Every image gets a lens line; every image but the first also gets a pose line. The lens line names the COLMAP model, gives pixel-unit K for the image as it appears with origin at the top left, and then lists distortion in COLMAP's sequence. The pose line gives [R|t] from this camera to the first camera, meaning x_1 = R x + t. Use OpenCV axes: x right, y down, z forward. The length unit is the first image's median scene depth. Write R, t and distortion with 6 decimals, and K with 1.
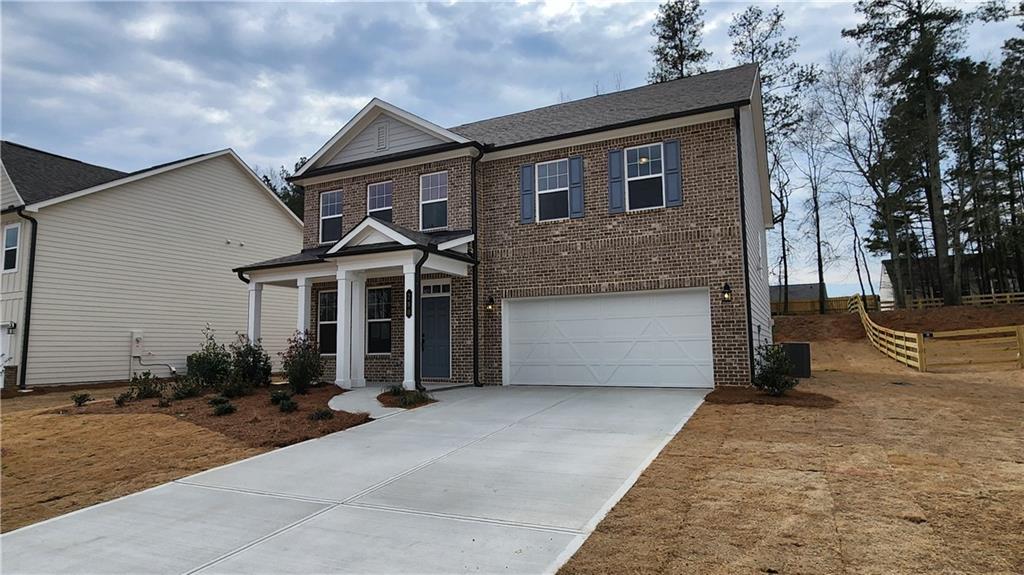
lens RADIAL K [[546.5, 0, 510.0], [0, 546.5, 288.6], [0, 0, 1]] dist [-0.004438, -0.000101]
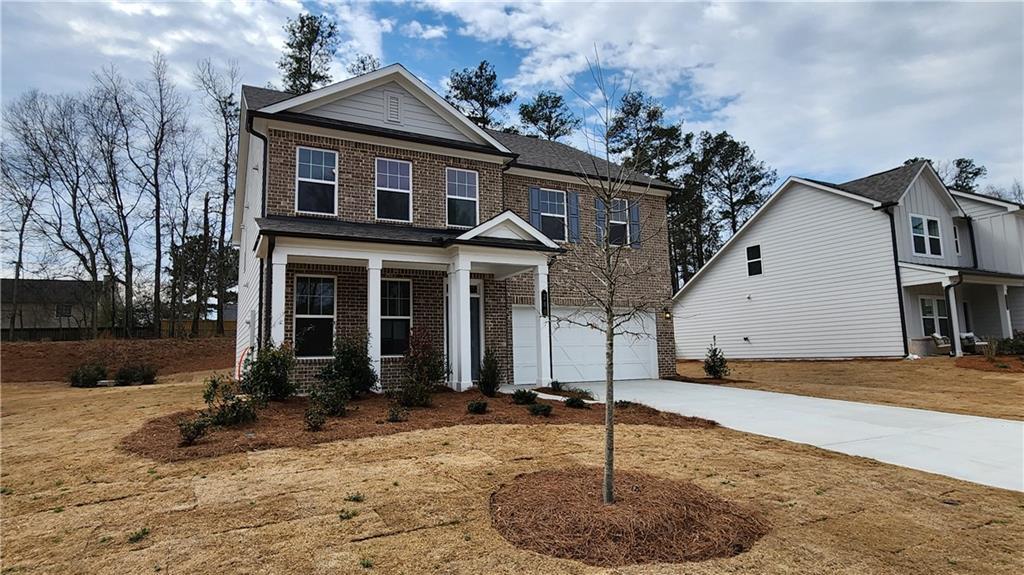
lens RADIAL K [[546.5, 0, 512.0], [0, 546.5, 289.6], [0, 0, 1]] dist [-0.004438, -0.000101]
pose [[0.611768, 0.098183, 0.784921, -0.892673], [-0.073189, 0.995037, -0.067422, 0.065001], [-0.787644, -0.016201, 0.615917, 0.354624]]
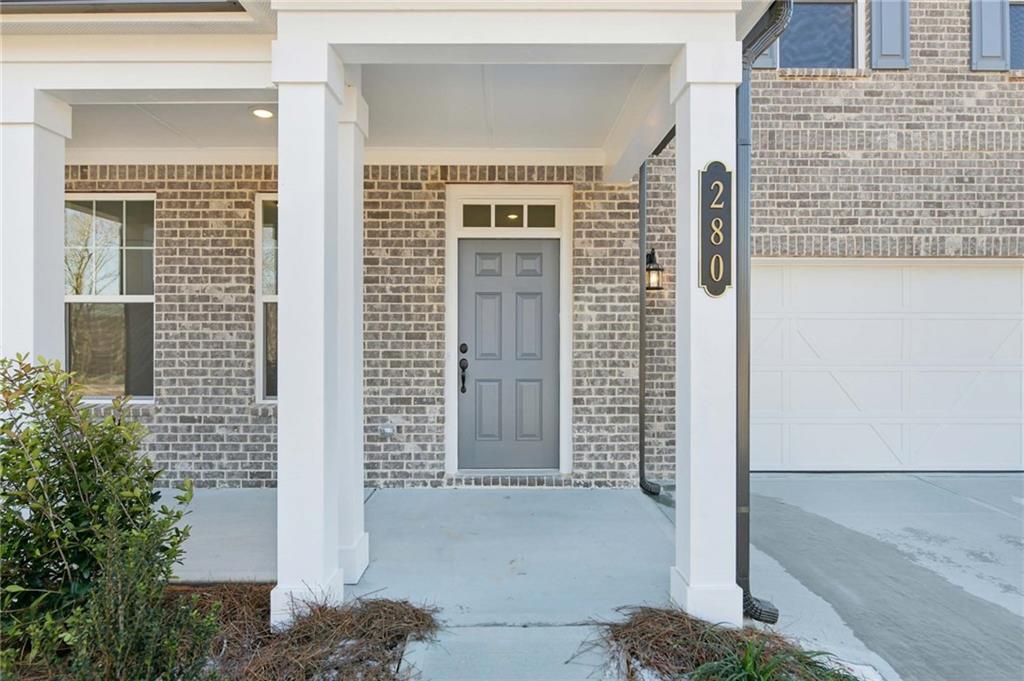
lens RADIAL K [[553.5, 0, 509.2], [0, 553.5, 333.7], [0, 0, 1]] dist [-0.011520, 0.000354]
pose [[0.905082, 0.018806, 0.424821, -0.299836], [-0.062446, 0.994069, 0.089036, 0.046678], [-0.420627, -0.107113, 0.900888, 0.719493]]
